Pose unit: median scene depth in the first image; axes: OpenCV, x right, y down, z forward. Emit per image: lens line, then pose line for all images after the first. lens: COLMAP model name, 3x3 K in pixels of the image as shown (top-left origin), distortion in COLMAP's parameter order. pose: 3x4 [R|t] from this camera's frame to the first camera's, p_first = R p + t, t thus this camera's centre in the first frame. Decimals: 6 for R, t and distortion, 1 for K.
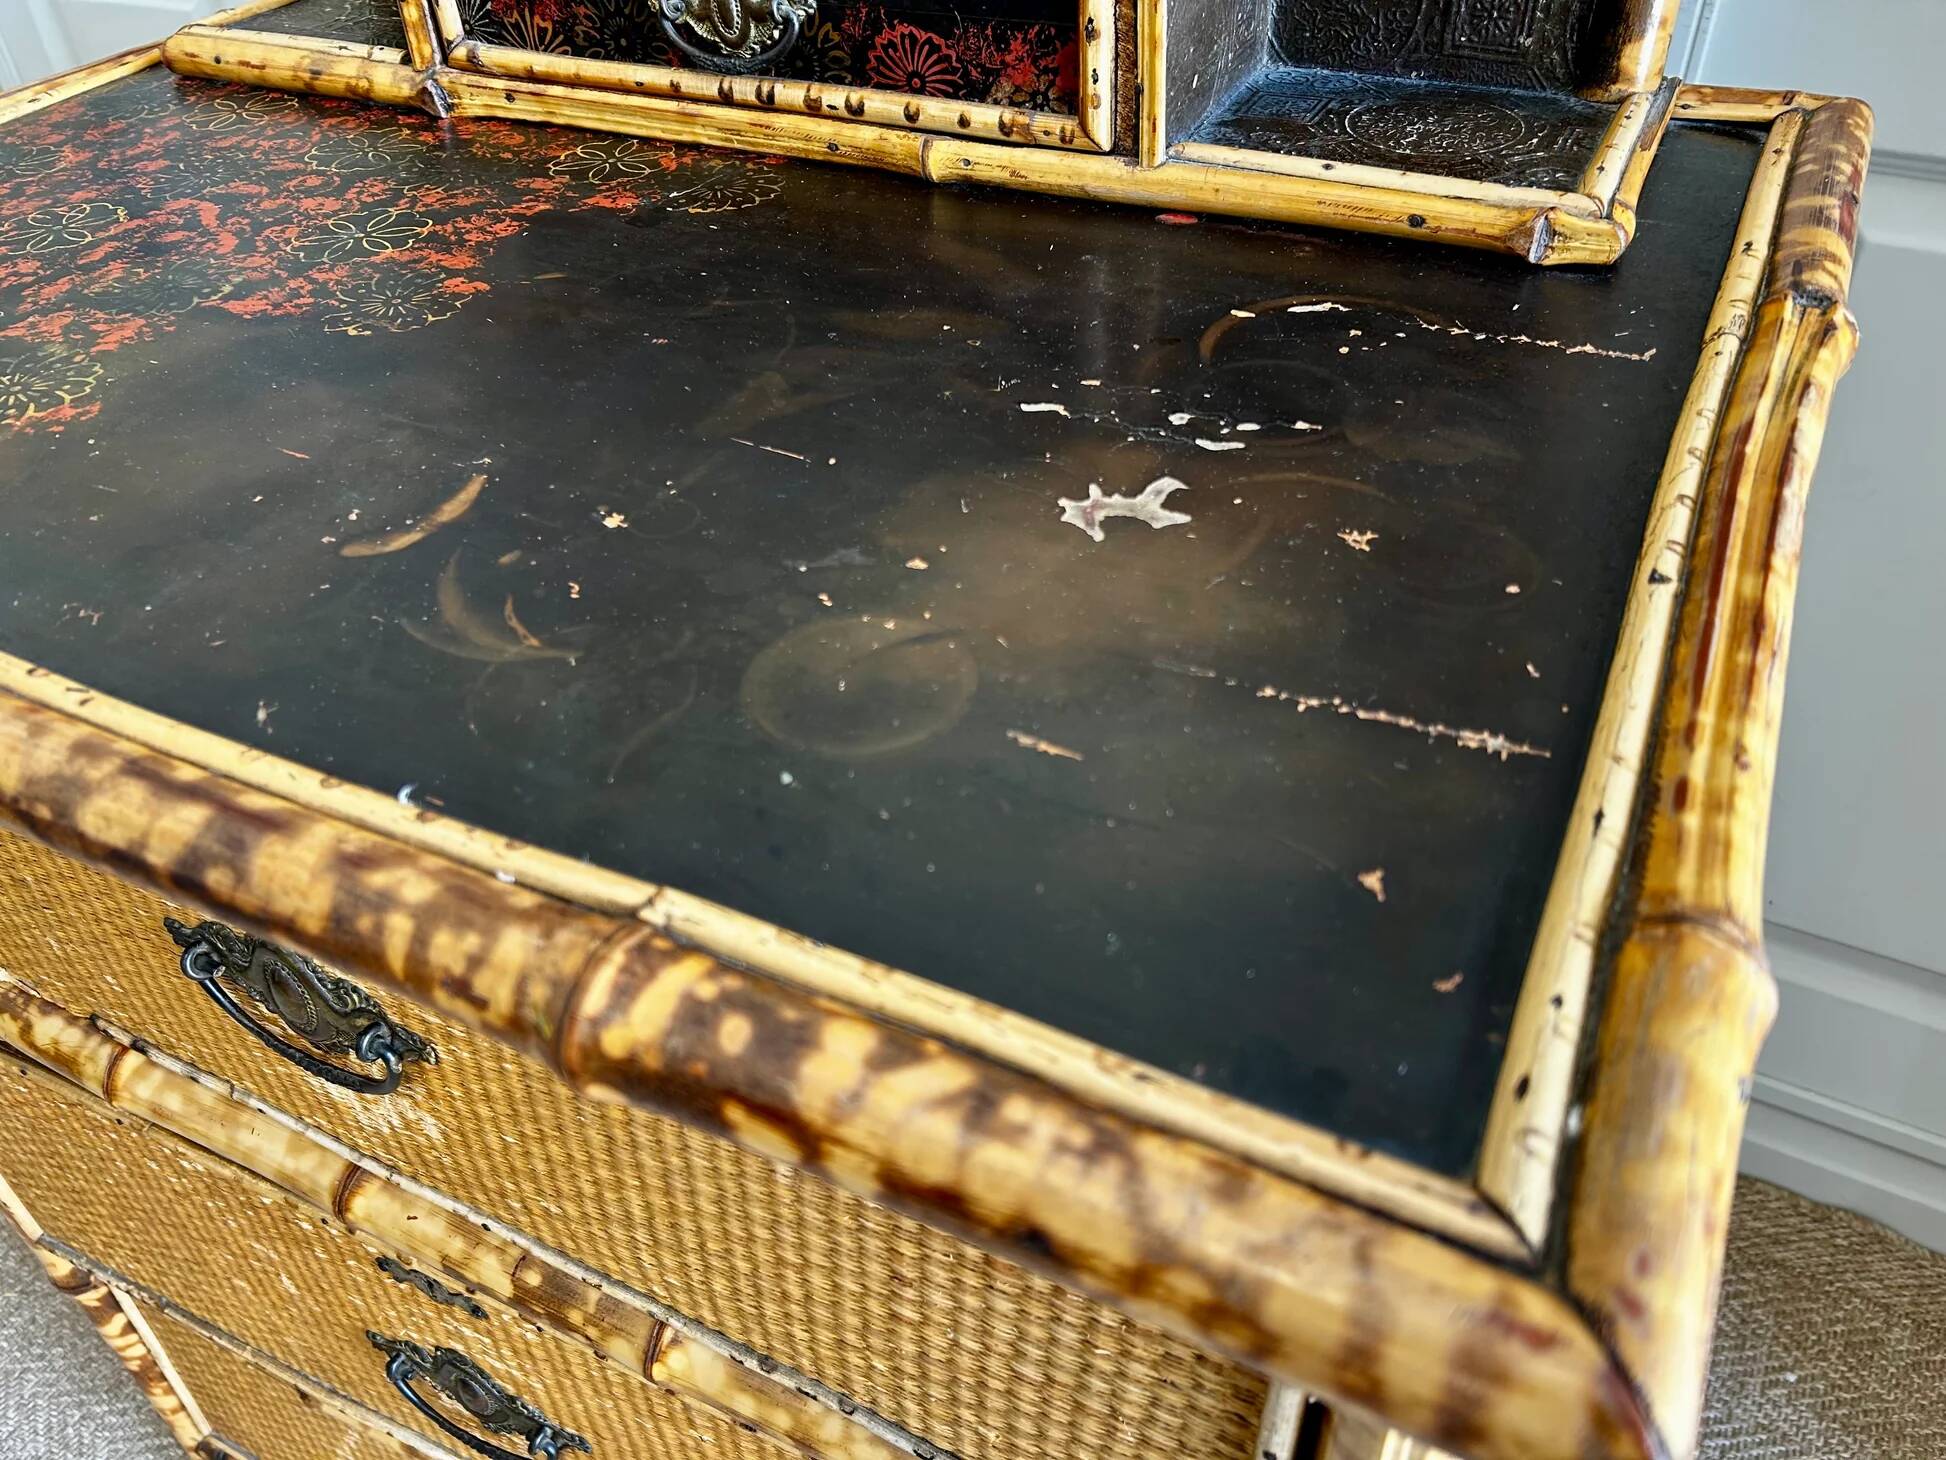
lens RADIAL K [[1507.4, 0, 952.8], [0, 1507.4, 756.7], [0, 0, 1]] dist [0.047468, -0.071984]
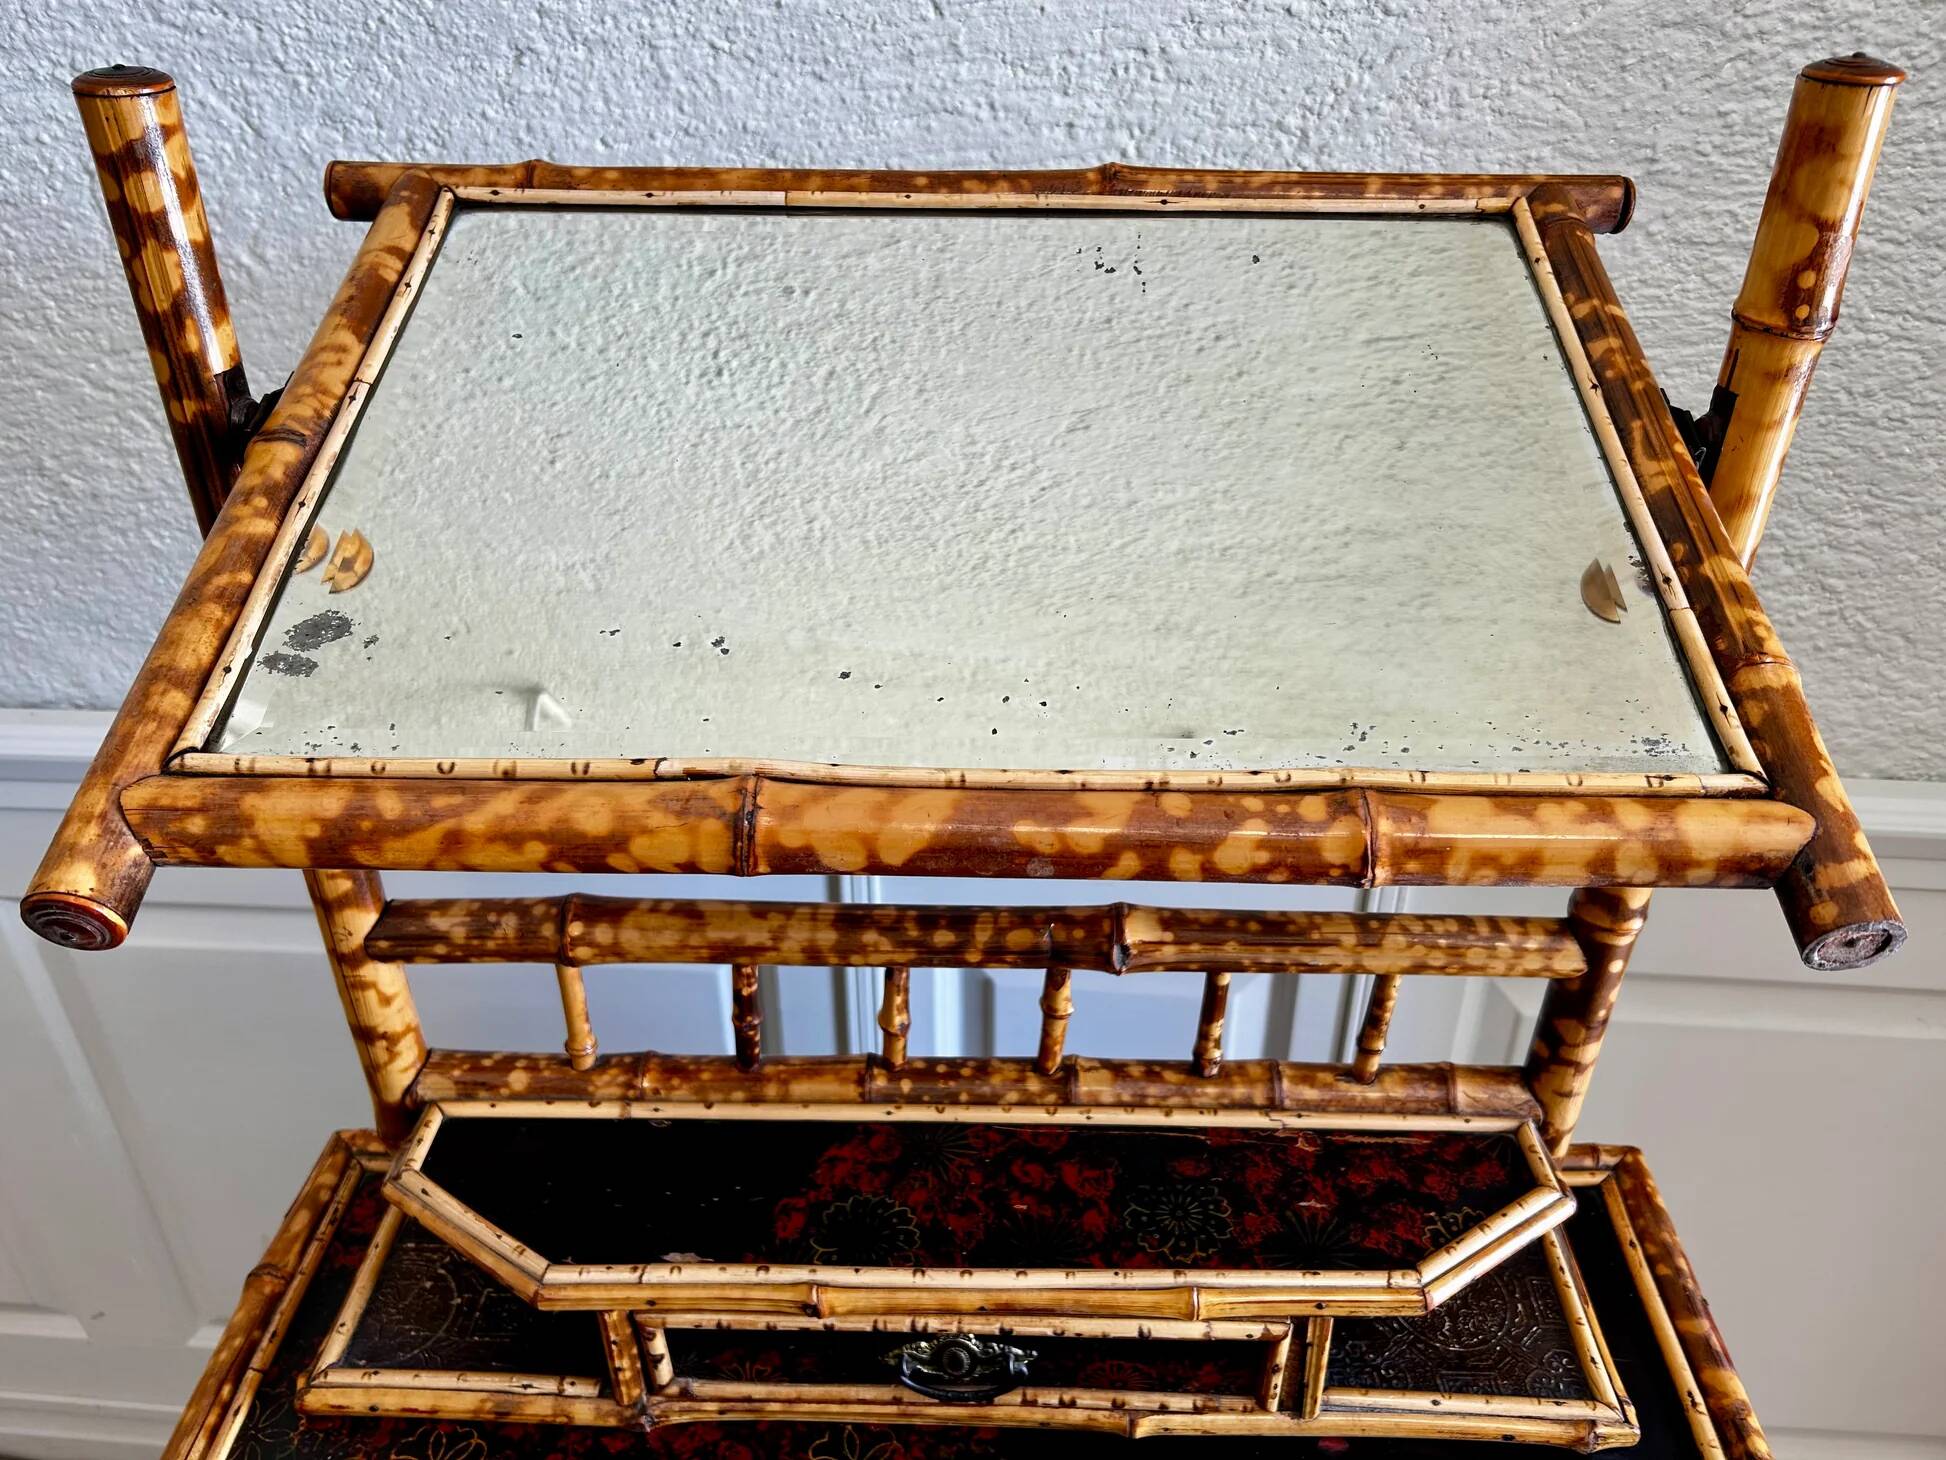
lens RADIAL K [[1507.4, 0, 987.9], [0, 1507.4, 749.3], [0, 0, 1]] dist [0.047468, -0.071984]
pose [[0.902288, -0.204482, 0.379557, -0.522414], [0.249599, 0.965582, -0.073153, -0.924938], [-0.351535, 0.160742, 0.922272, -0.266050]]
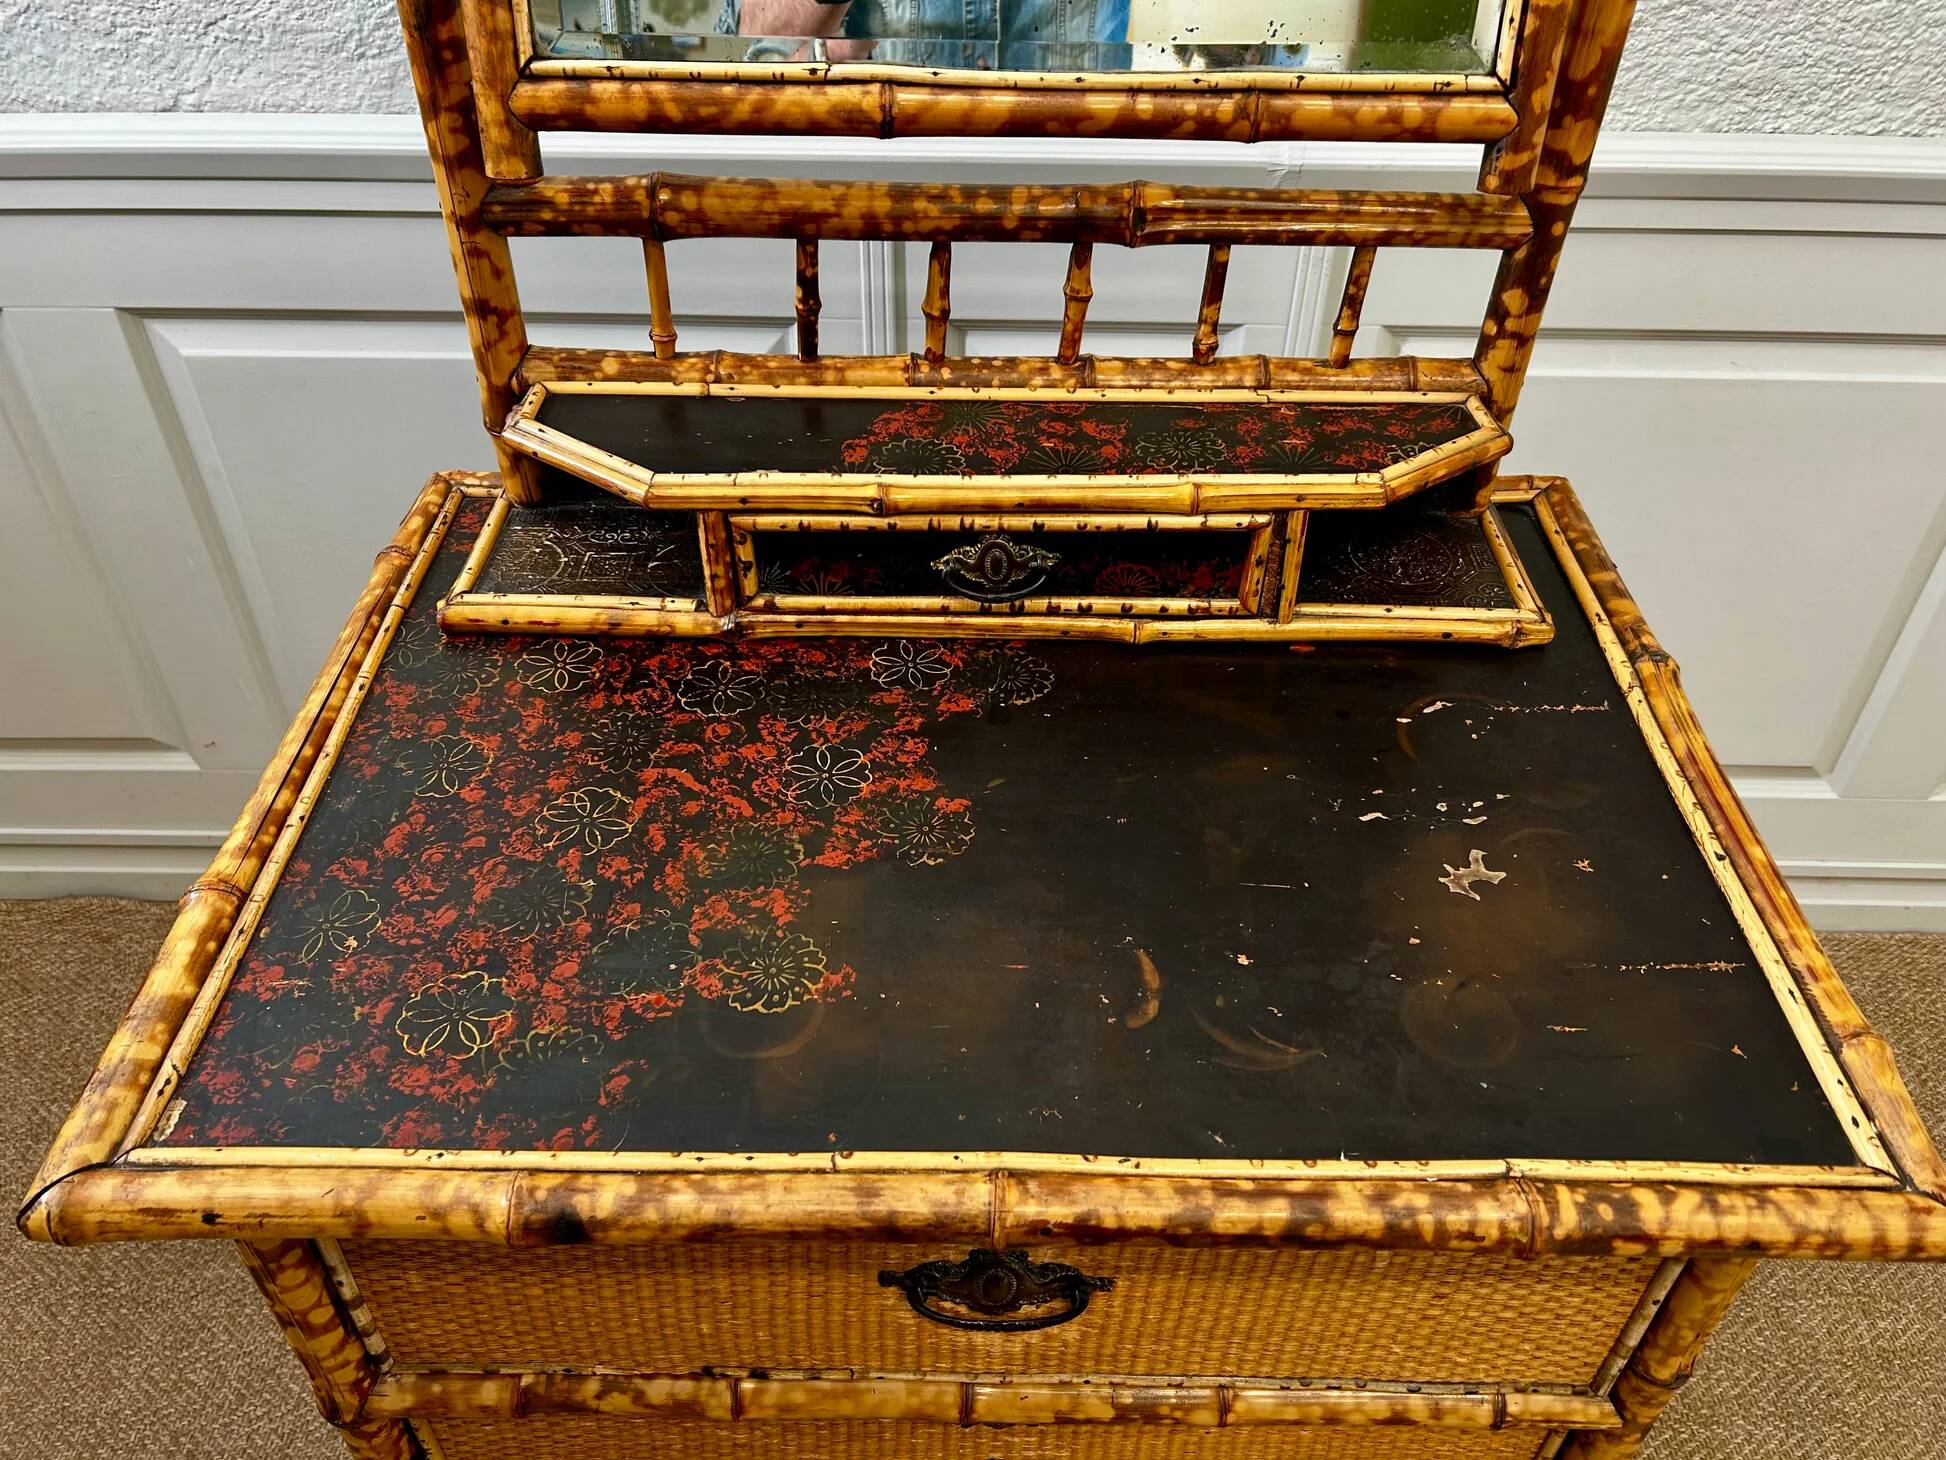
lens RADIAL K [[1507.4, 0, 972.2], [0, 1507.4, 754.6], [0, 0, 1]] dist [0.047468, -0.071984]
pose [[0.892513, -0.255701, 0.371534, -0.816191], [0.251273, 0.965980, 0.061200, -0.425705], [-0.374543, 0.038735, 0.926400, -0.404178]]
